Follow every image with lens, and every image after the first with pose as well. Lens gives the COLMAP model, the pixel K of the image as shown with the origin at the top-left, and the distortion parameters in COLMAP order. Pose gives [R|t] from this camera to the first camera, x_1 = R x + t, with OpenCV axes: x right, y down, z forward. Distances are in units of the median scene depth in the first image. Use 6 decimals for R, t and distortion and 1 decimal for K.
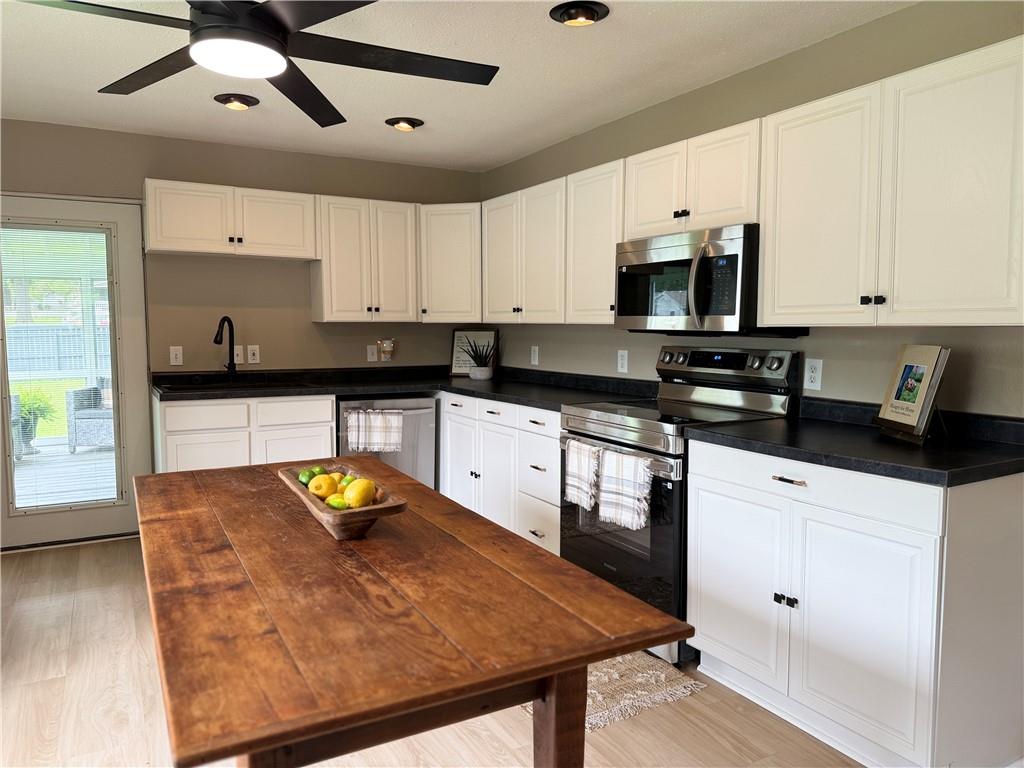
lens RADIAL K [[739.5, 0, 508.1], [0, 739.5, 383.3], [0, 0, 1]] dist [0.051539, -0.076971]
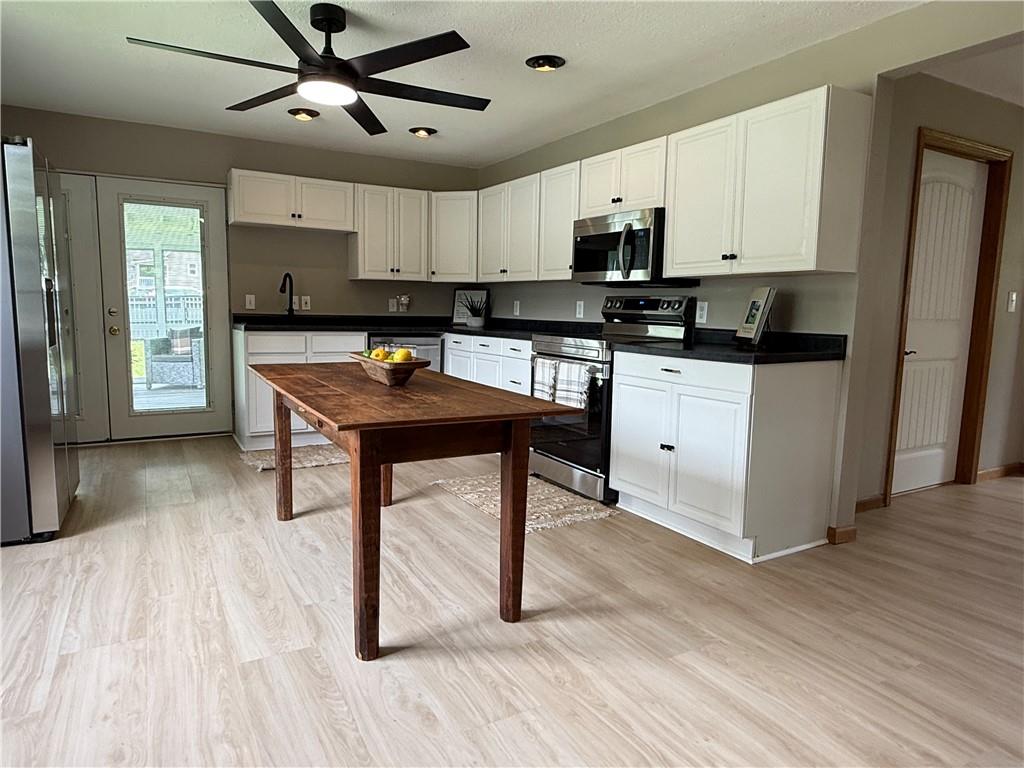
lens RADIAL K [[655.5, 0, 504.6], [0, 655.5, 383.5], [0, 0, 1]] dist [-0.011621, 0.015448]
pose [[0.999797, 0.018390, 0.008265, 0.012195], [-0.018690, 0.999114, 0.037711, 0.086494], [-0.007564, -0.037858, 0.999254, -0.292155]]
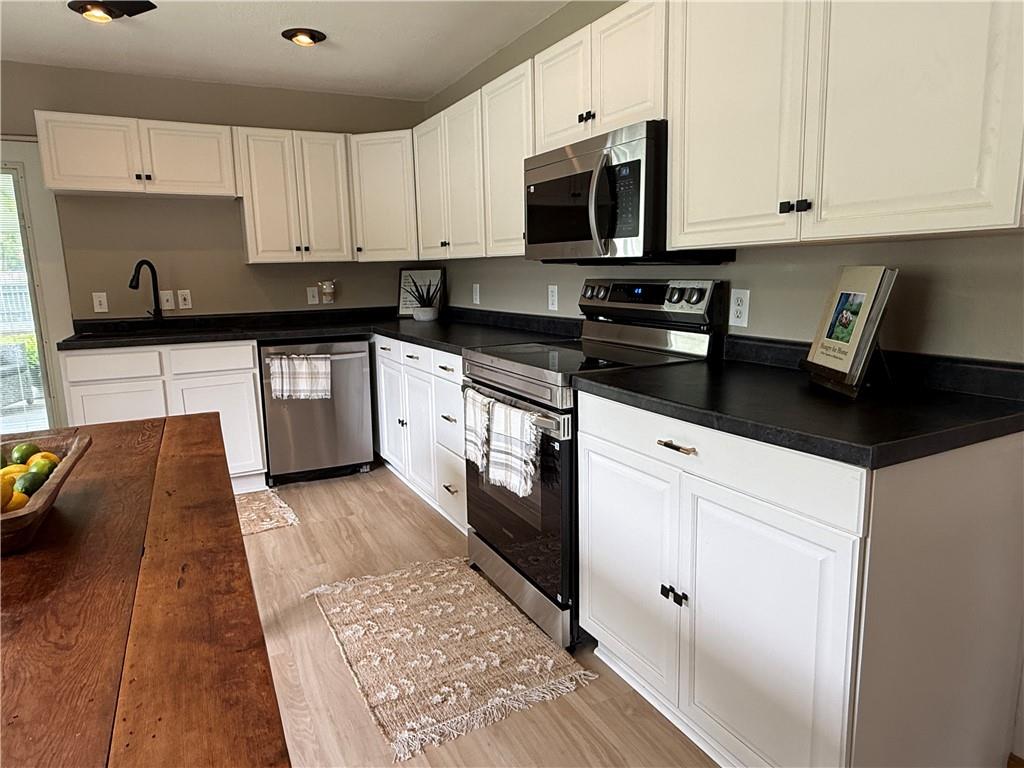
lens RADIAL K [[655.5, 0, 505.0], [0, 655.5, 383.4], [0, 0, 1]] dist [-0.011621, 0.015448]
pose [[0.998834, -0.015284, -0.045794, 0.178797], [0.019459, 0.995554, 0.092160, -0.000537], [0.044182, -0.092943, 0.994691, 0.251480]]
